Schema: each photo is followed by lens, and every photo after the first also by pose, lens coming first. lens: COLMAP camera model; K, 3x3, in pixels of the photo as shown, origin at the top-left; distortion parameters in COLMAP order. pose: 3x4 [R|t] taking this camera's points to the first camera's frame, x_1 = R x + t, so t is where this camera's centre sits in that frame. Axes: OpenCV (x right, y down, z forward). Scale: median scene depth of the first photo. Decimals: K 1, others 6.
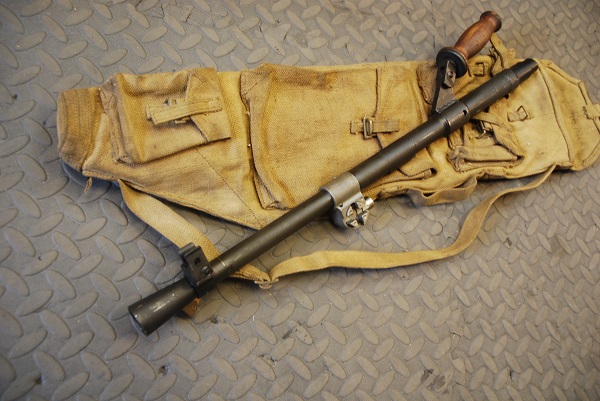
lens RADIAL K [[527.5, 0, 309.6], [0, 527.5, 196.9], [0, 0, 1]] dist [-0.152307, 0.186391]
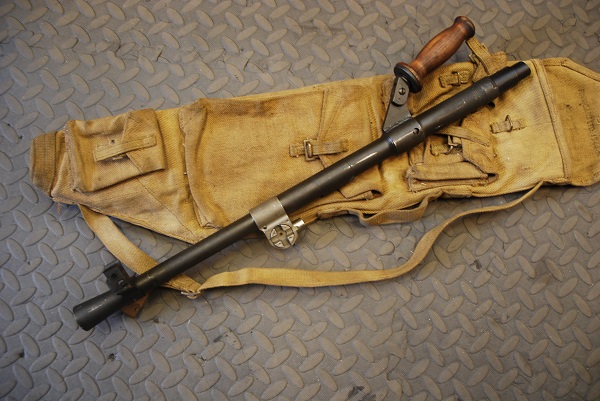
lens RADIAL K [[527.5, 0, 309.6], [0, 527.5, 196.9], [0, 0, 1]] dist [-0.152307, 0.186391]
pose [[0.937193, 0.023764, -0.348000, 0.458217], [-0.002344, 0.998083, 0.061845, -0.100530], [0.348802, -0.057145, 0.935453, 0.019421]]
